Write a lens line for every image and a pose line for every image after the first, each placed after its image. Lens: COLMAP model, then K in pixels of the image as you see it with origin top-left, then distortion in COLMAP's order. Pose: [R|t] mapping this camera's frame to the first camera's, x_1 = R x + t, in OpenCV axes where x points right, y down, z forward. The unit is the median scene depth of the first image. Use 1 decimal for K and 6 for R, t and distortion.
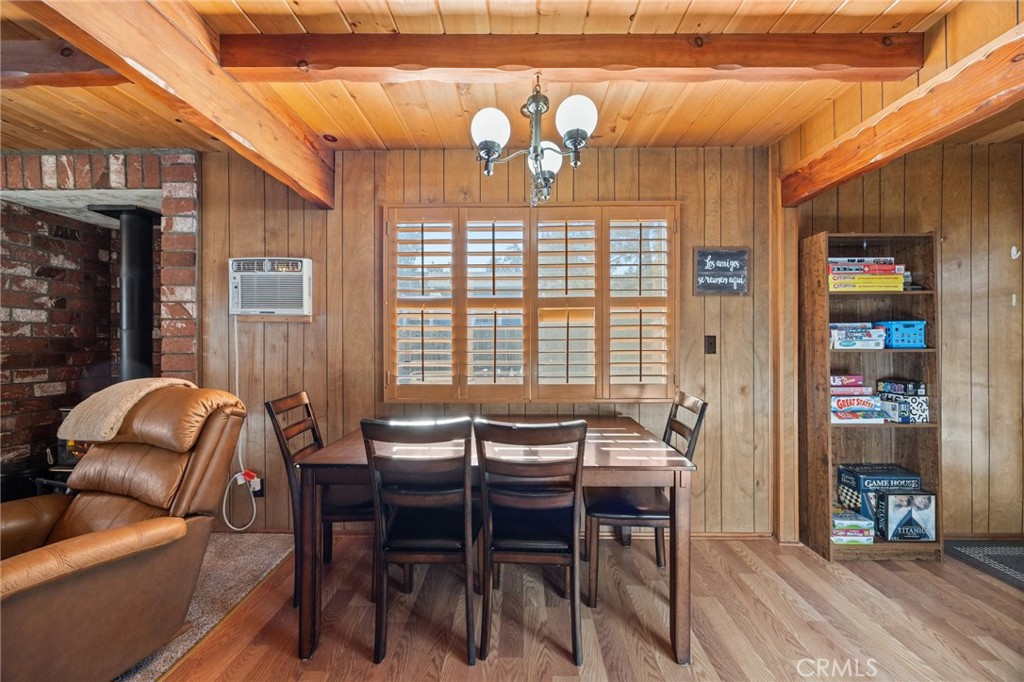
lens RADIAL K [[389.1, 0, 507.0], [0, 389.1, 339.0], [0, 0, 1]] dist [-0.001917, -0.000298]
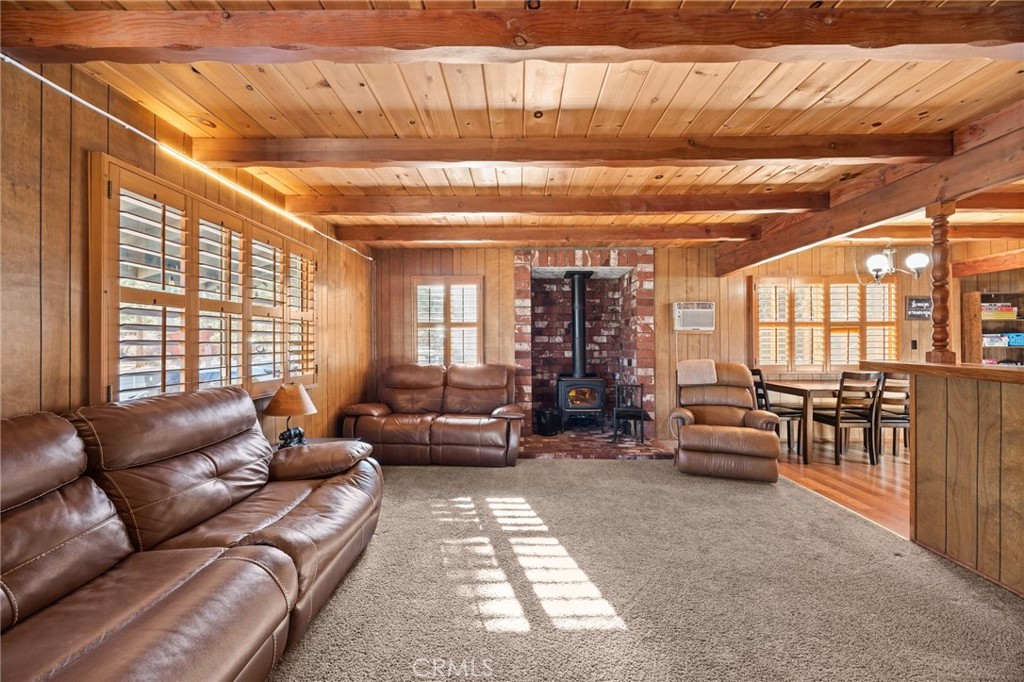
lens RADIAL K [[389.1, 0, 513.0], [0, 389.1, 341.4], [0, 0, 1]] dist [-0.001917, -0.000298]
pose [[0.999996, -0.002373, 0.001743, -1.558909], [0.002386, 0.999970, -0.007386, 0.007004], [-0.001725, 0.007390, 0.999971, -1.004377]]
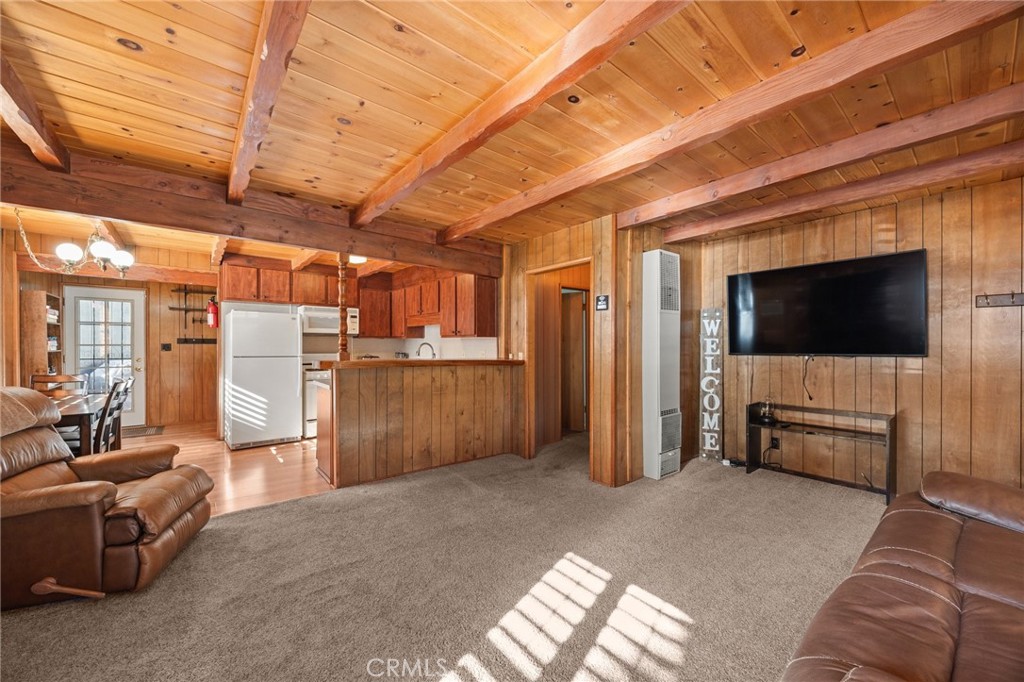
lens RADIAL K [[389.1, 0, 508.9], [0, 389.1, 346.6], [0, 0, 1]] dist [-0.001917, -0.000298]
pose [[-0.642022, -0.002024, 0.766684, -1.991737], [-0.000111, 0.999997, 0.002547, 0.001162], [-0.766687, 0.001550, -0.642020, 0.399383]]
